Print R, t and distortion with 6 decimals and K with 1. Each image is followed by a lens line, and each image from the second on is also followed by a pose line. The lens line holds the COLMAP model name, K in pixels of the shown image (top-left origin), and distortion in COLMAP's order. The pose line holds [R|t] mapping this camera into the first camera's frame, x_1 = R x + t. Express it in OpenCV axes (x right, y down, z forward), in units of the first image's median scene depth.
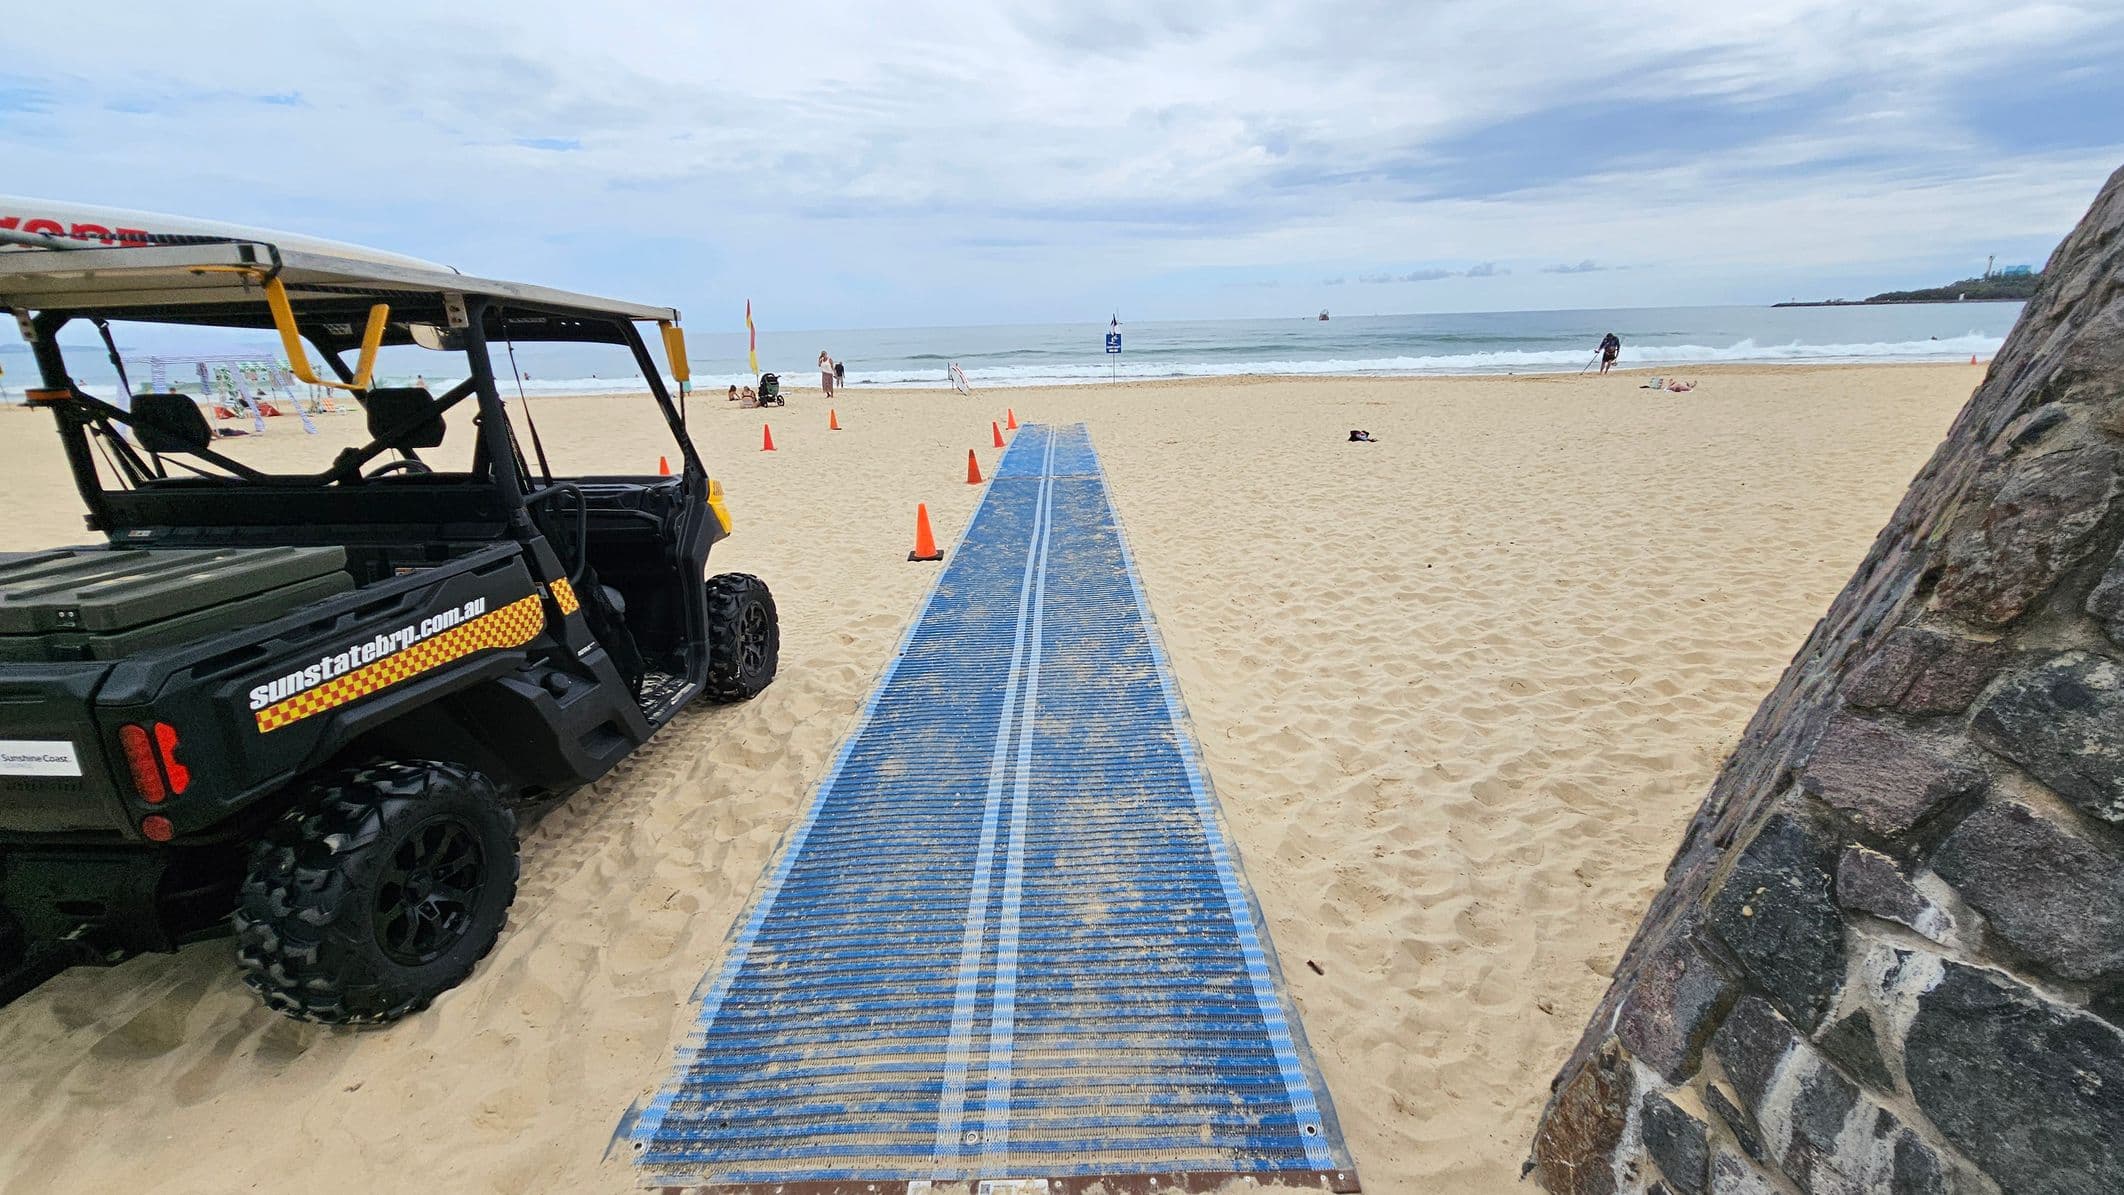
lens RADIAL K [[871.5, 0, 1061.4], [0, 871.5, 597.9], [0, 0, 1]] dist [-0.002475, 0.000333]
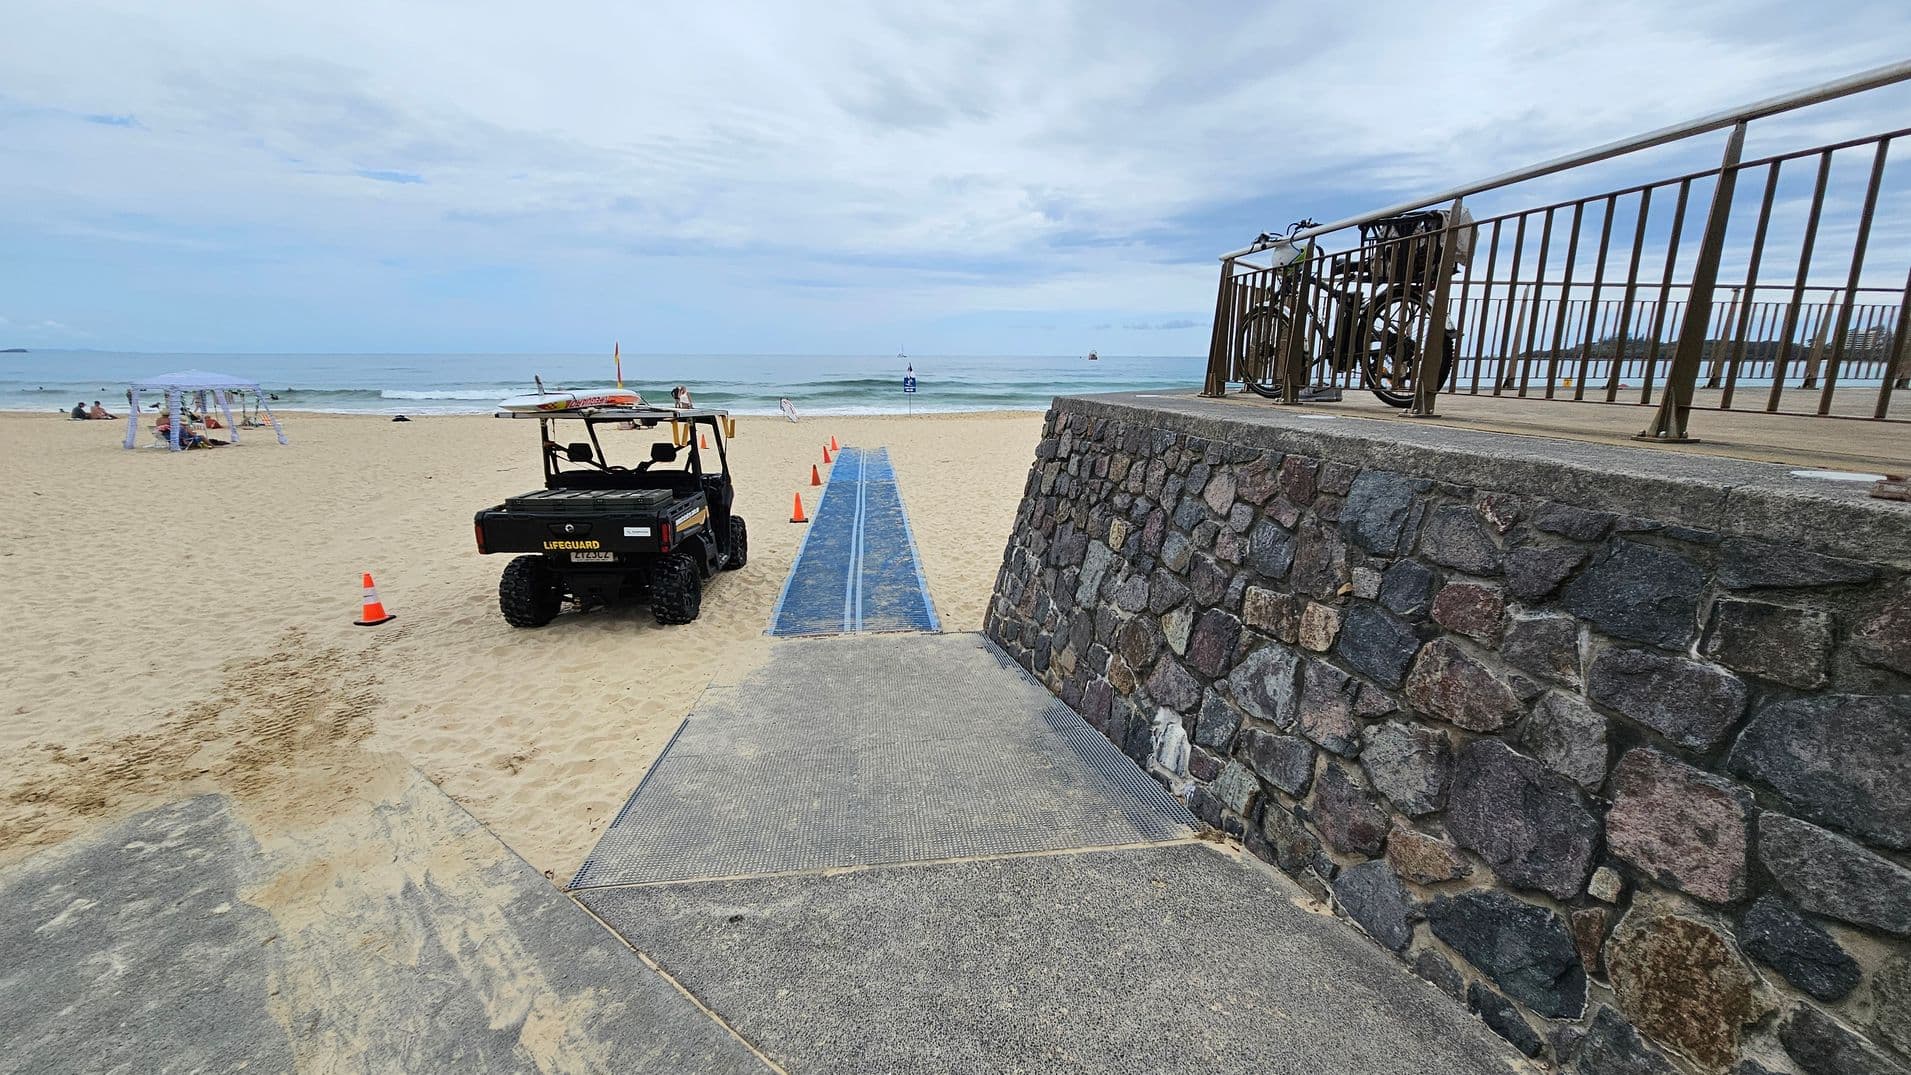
lens RADIAL K [[784.1, 0, 950.7], [0, 784.1, 533.9], [0, 0, 1]] dist [-0.002475, 0.000333]
pose [[0.994366, 0.006462, 0.105804, -0.011894], [0.002210, 0.996660, -0.081637, 0.149752], [-0.105978, 0.081411, 0.991030, -0.883850]]
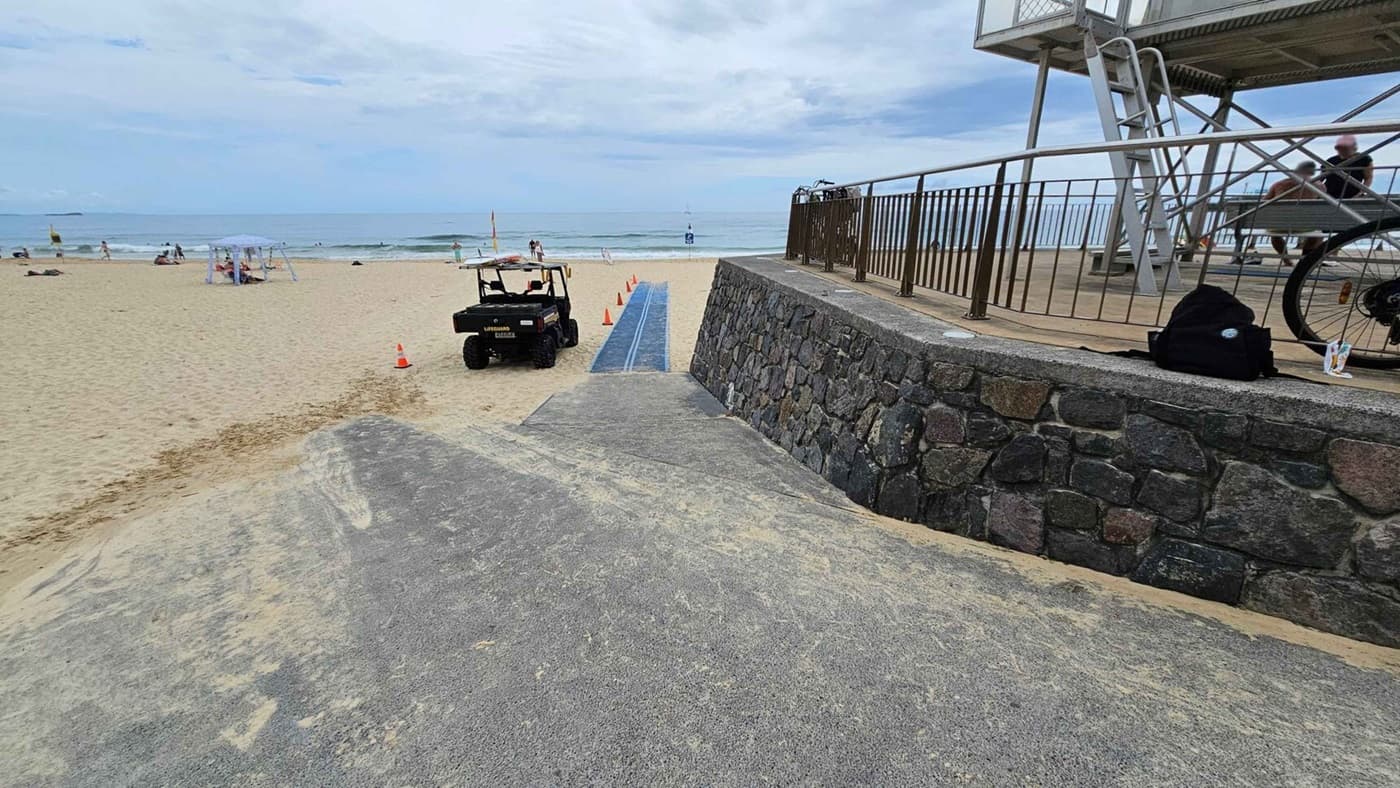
lens RADIAL K [[574.4, 0, 695.5], [0, 574.4, 392.5], [0, 0, 1]] dist [-0.002475, 0.000333]
pose [[0.998843, 0.007632, 0.047474, 0.097646], [-0.007604, 0.999971, -0.000758, 0.267265], [-0.047478, 0.000396, 0.998872, -1.518092]]
